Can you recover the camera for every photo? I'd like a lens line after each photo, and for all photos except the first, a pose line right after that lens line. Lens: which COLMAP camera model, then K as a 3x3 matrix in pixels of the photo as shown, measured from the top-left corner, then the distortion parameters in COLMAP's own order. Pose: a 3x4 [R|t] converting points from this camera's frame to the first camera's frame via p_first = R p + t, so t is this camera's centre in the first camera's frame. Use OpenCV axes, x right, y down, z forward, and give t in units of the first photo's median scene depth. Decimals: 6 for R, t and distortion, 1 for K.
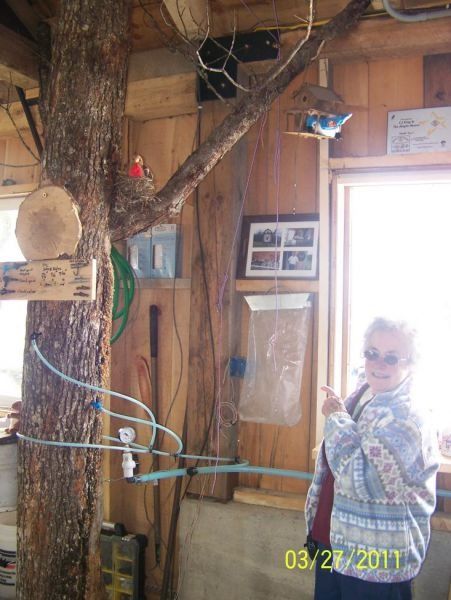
lens RADIAL K [[623.7, 0, 246.3], [0, 623.7, 298.0], [0, 0, 1]] dist [-0.251619, 0.325861]
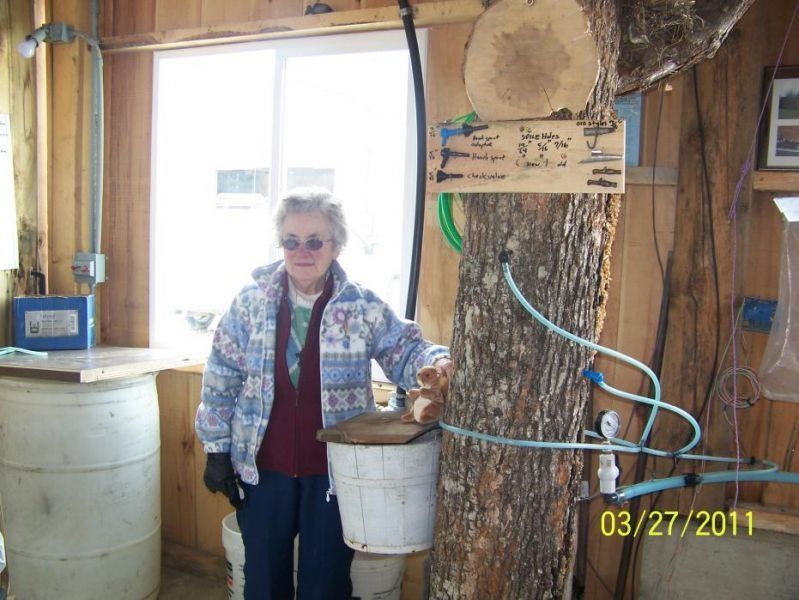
lens RADIAL K [[830.5, 0, 410.4], [0, 830.5, 323.2], [0, 0, 1]] dist [-0.251619, 0.325861]
pose [[0.999252, 0.015077, -0.035623, -0.396207], [-0.010306, 0.991394, 0.130503, 0.024769], [0.037284, -0.130038, 0.990808, 0.227979]]
